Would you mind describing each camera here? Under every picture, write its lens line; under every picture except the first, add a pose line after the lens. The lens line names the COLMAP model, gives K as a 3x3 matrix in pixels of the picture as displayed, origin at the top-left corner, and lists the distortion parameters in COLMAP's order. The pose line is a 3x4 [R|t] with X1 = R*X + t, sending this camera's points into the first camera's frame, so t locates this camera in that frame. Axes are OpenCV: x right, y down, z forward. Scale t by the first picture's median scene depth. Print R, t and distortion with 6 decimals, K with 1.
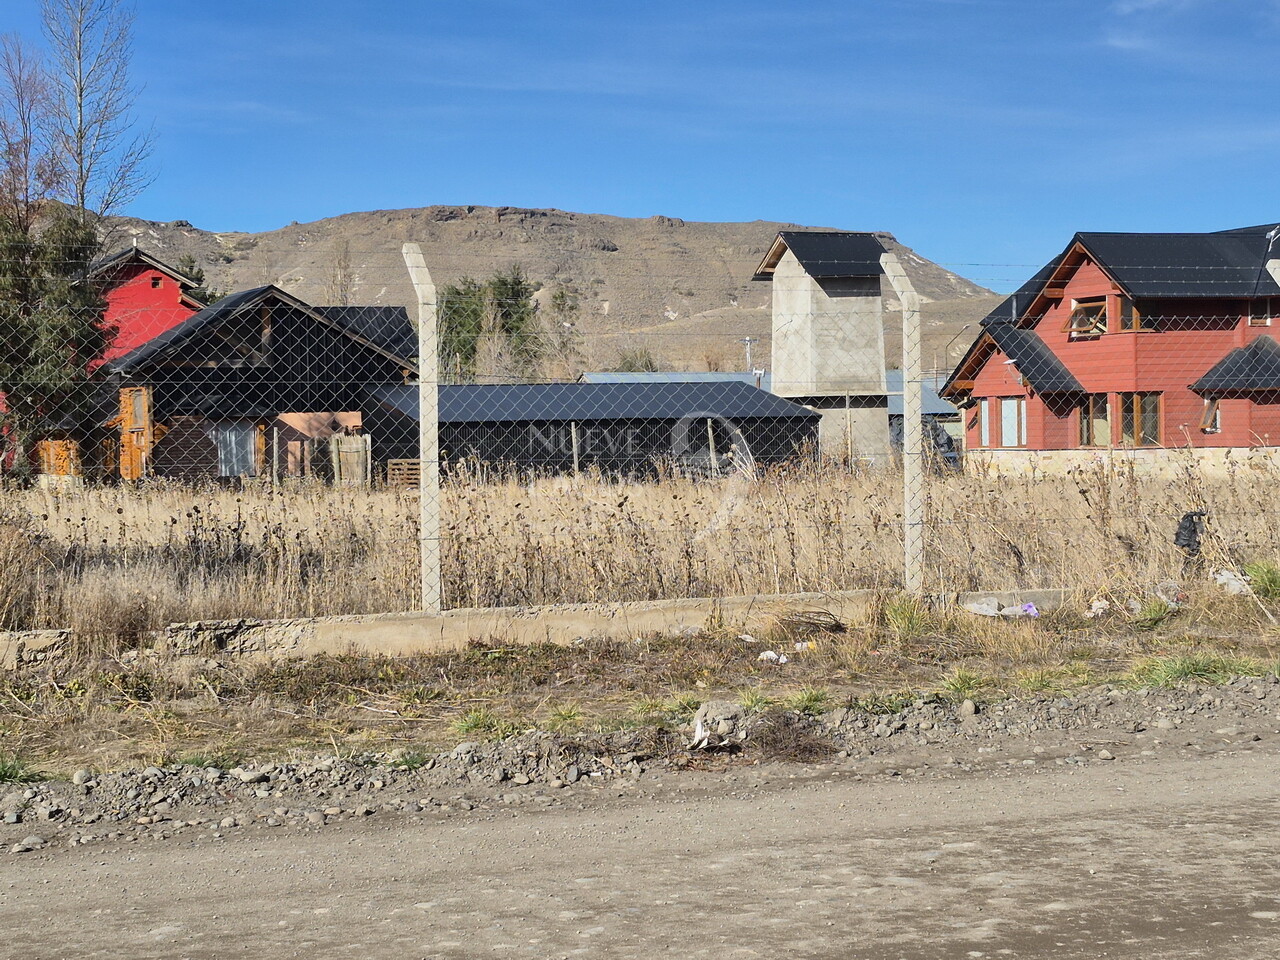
lens RADIAL K [[2312.2, 0, 641.0], [0, 2312.2, 489.8], [0, 0, 1]] dist [0.167279, 0.000000]
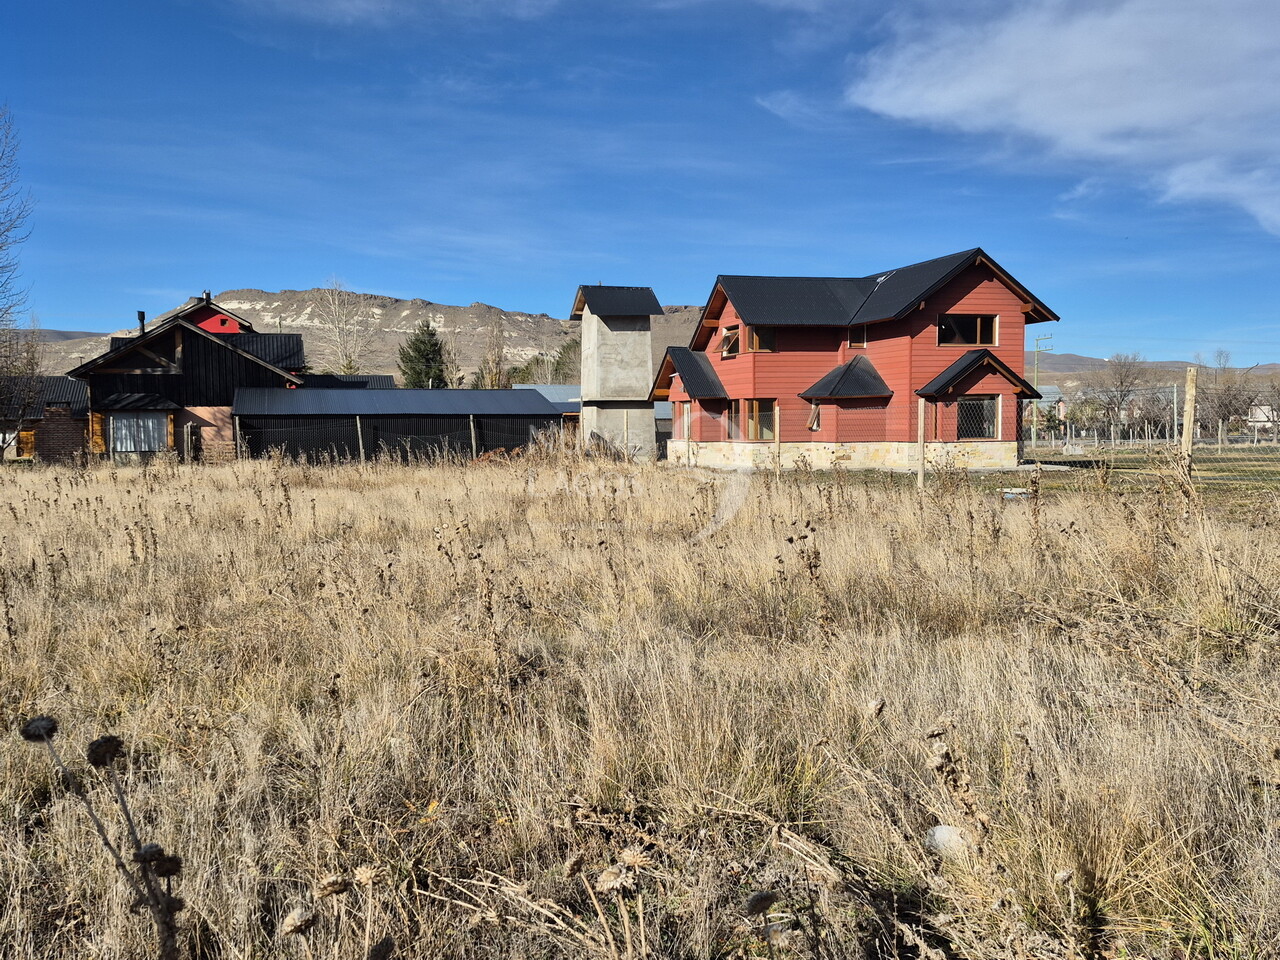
lens RADIAL K [[1170.8, 0, 652.3], [0, 1170.8, 507.1], [0, 0, 1]] dist [0.064345, 0.000000]
pose [[0.991551, 0.021589, -0.127909, 0.228351], [-0.015584, 0.998737, 0.047761, -0.011155], [0.128779, -0.045364, 0.990635, 0.325527]]
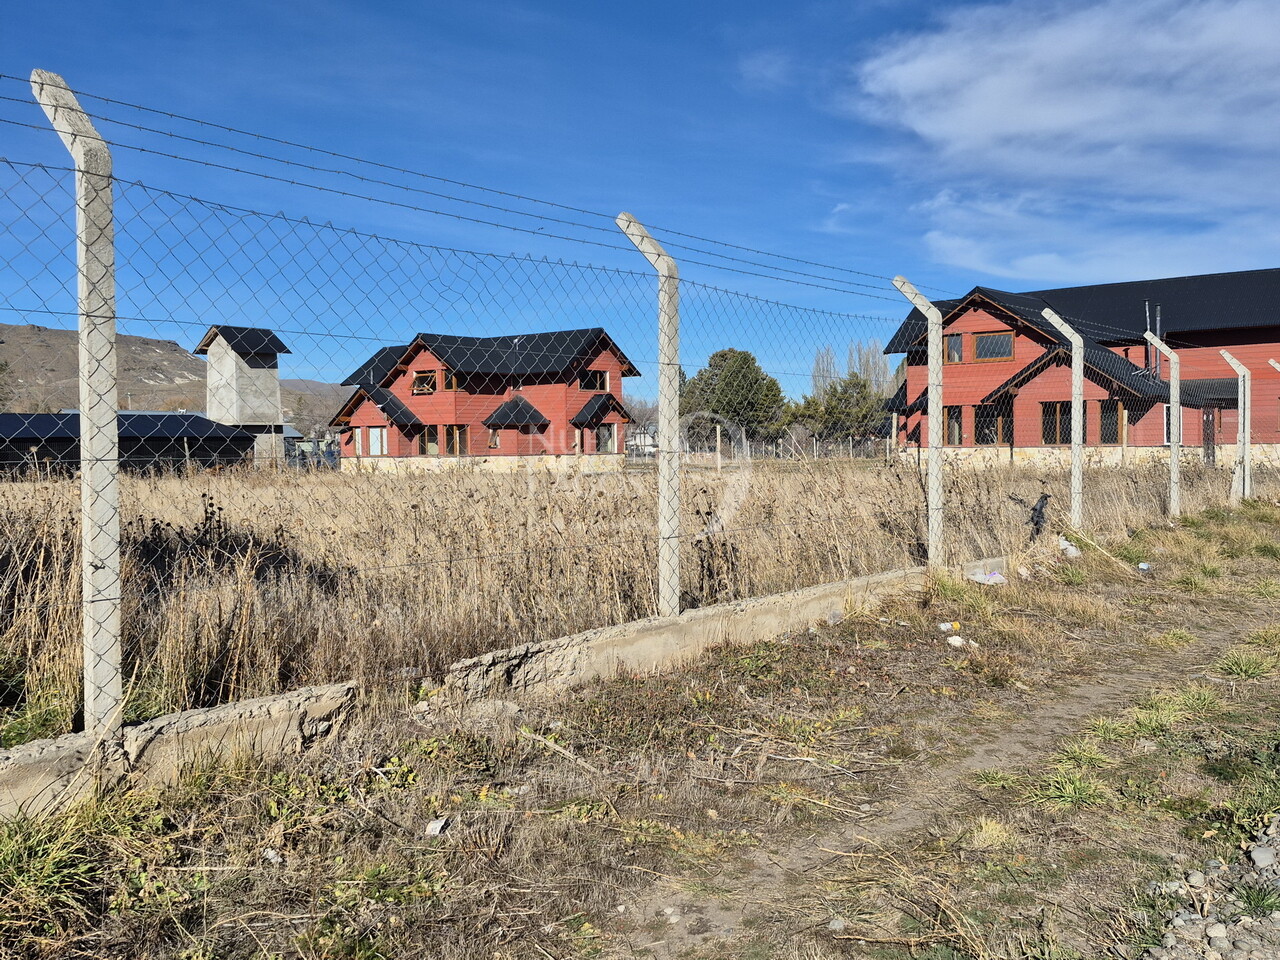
lens RADIAL K [[1166.0, 0, 648.7], [0, 1166.0, 480.2], [0, 0, 1]] dist [0.066324, 0.000000]
pose [[0.880994, -0.007363, 0.473070, -0.073395], [0.007602, 0.999970, 0.001407, -0.000173], [-0.473066, 0.002357, 0.881024, 0.143047]]
